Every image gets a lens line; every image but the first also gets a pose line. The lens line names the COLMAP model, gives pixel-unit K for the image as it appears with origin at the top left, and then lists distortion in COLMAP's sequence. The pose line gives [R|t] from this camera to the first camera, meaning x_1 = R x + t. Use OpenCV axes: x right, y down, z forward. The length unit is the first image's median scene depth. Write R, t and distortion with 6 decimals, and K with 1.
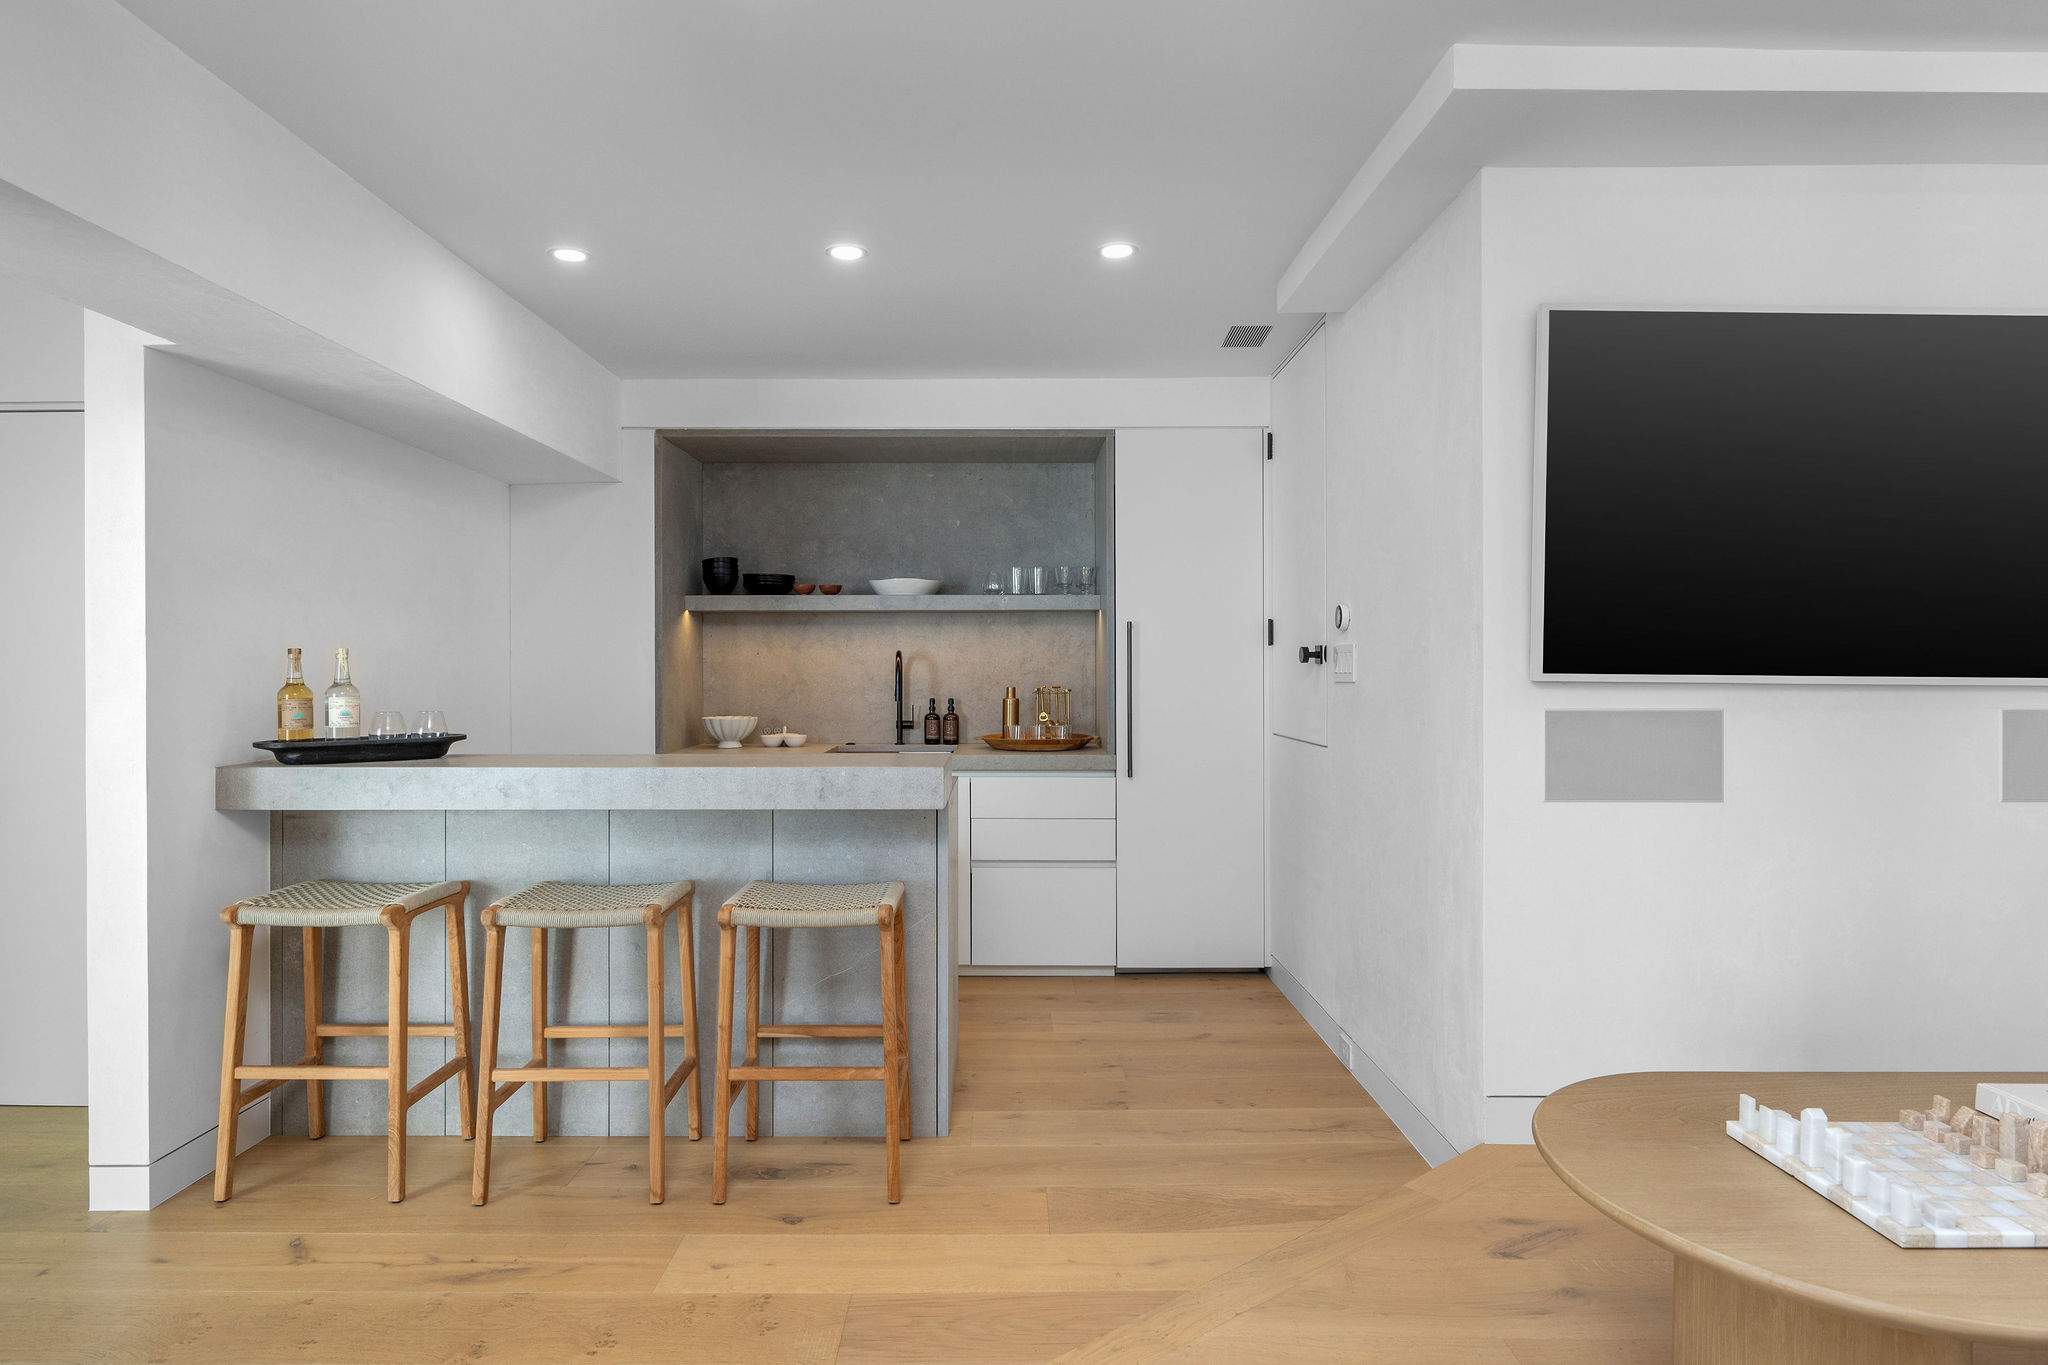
lens RADIAL K [[1117.0, 0, 1024.0], [0, 1117.0, 682.5], [0, 0, 1]] dist [-0.002381, -0.000734]
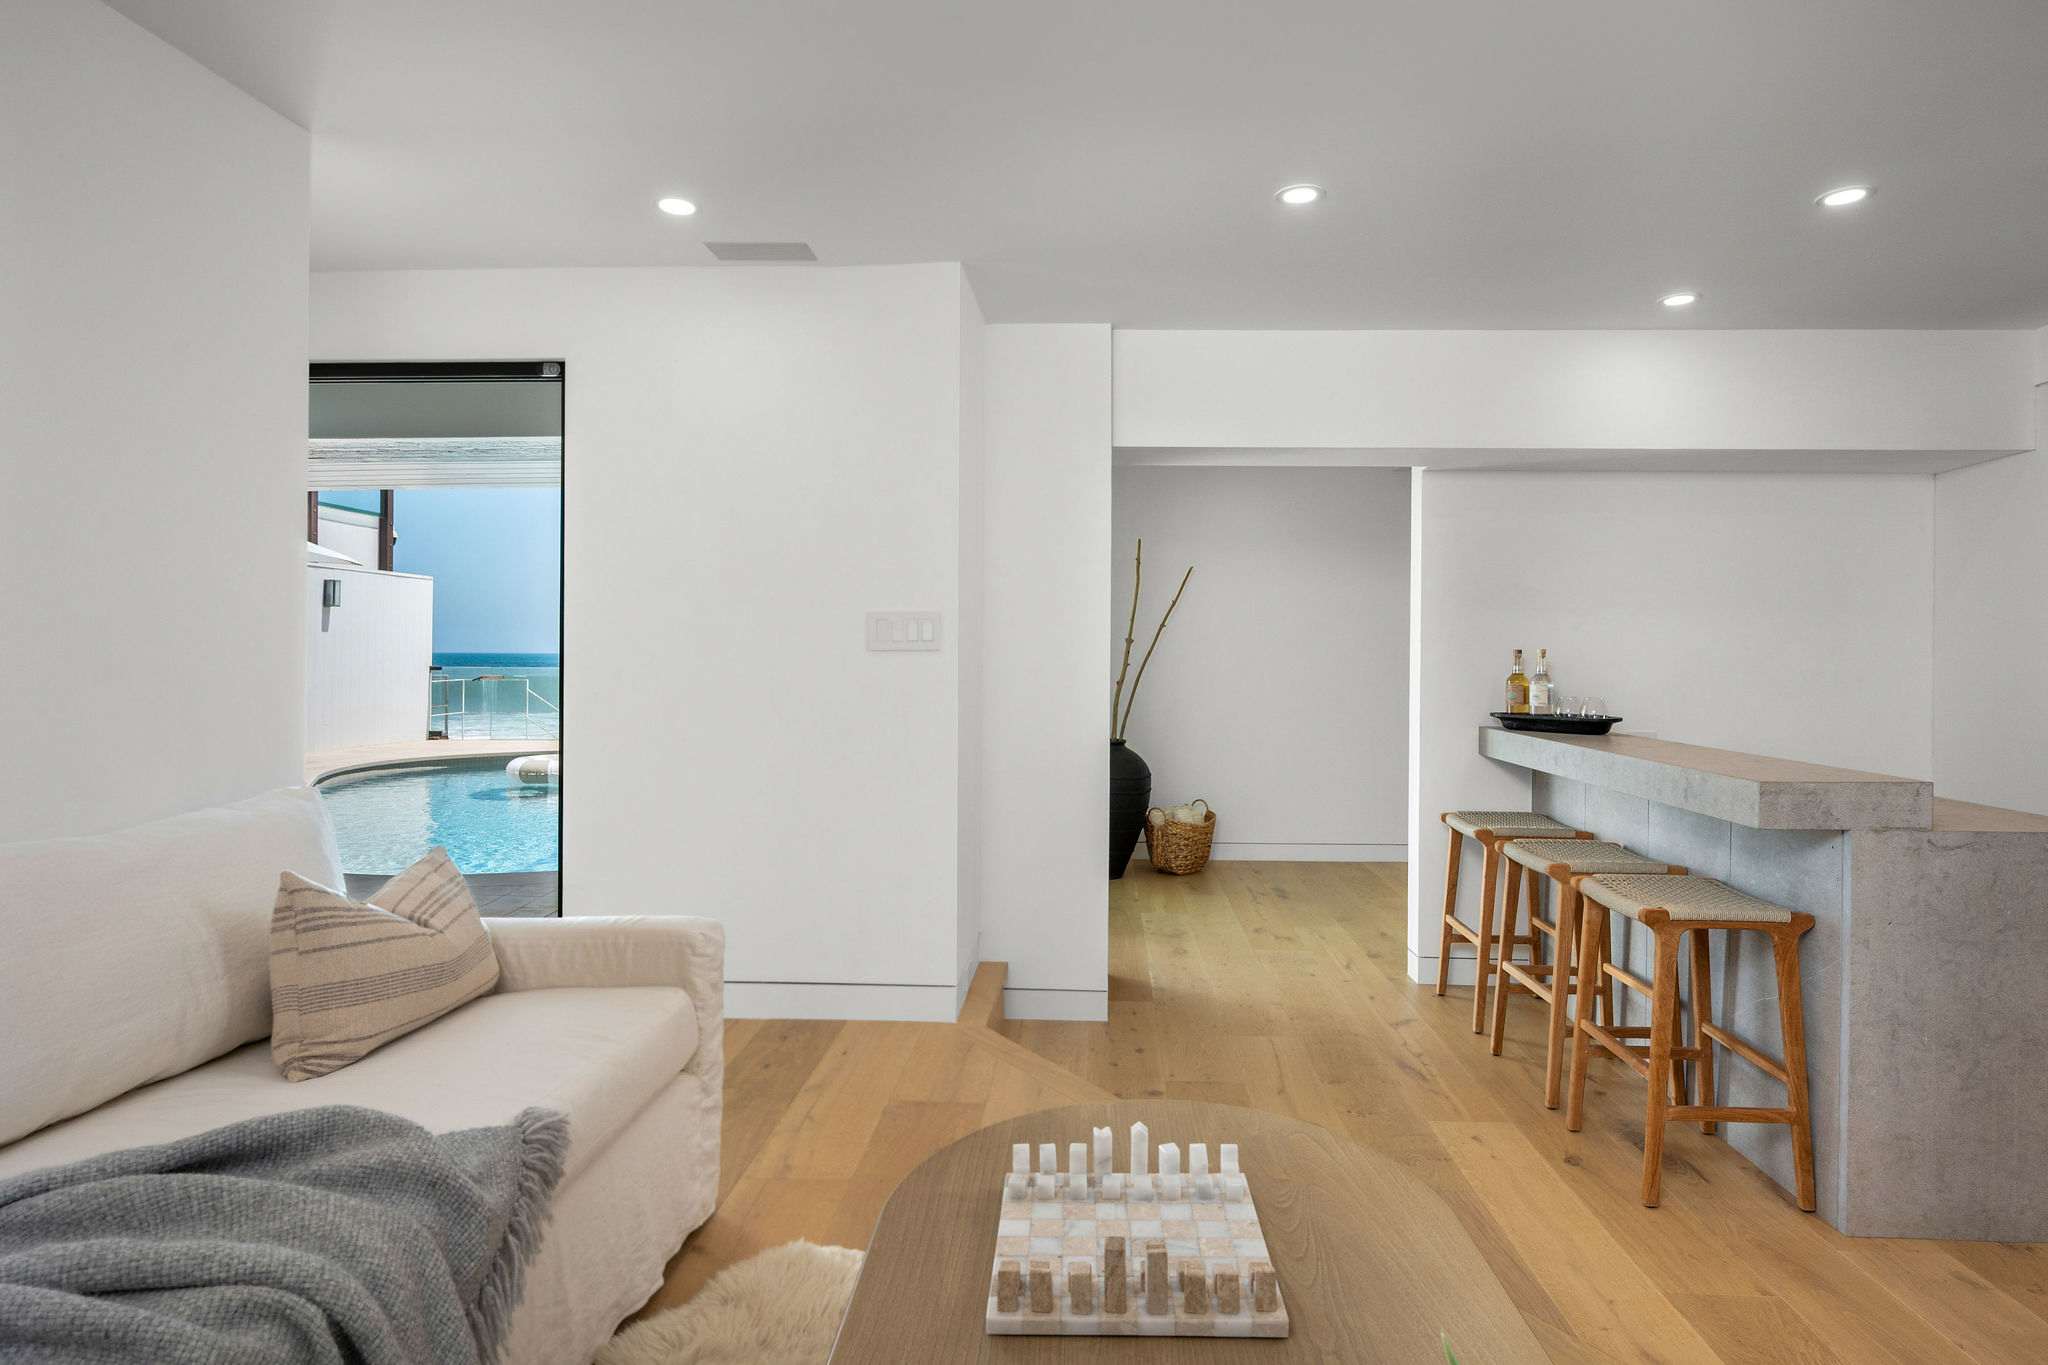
lens RADIAL K [[1085.5, 0, 1024.0], [0, 1085.5, 682.5], [0, 0, 1]] dist [-0.000383, 0.000172]
pose [[-0.067930, 0.024552, -0.997388, 0.786311], [-0.013164, 0.999588, 0.025503, -0.016007], [0.997603, 0.014862, -0.067579, 0.451913]]
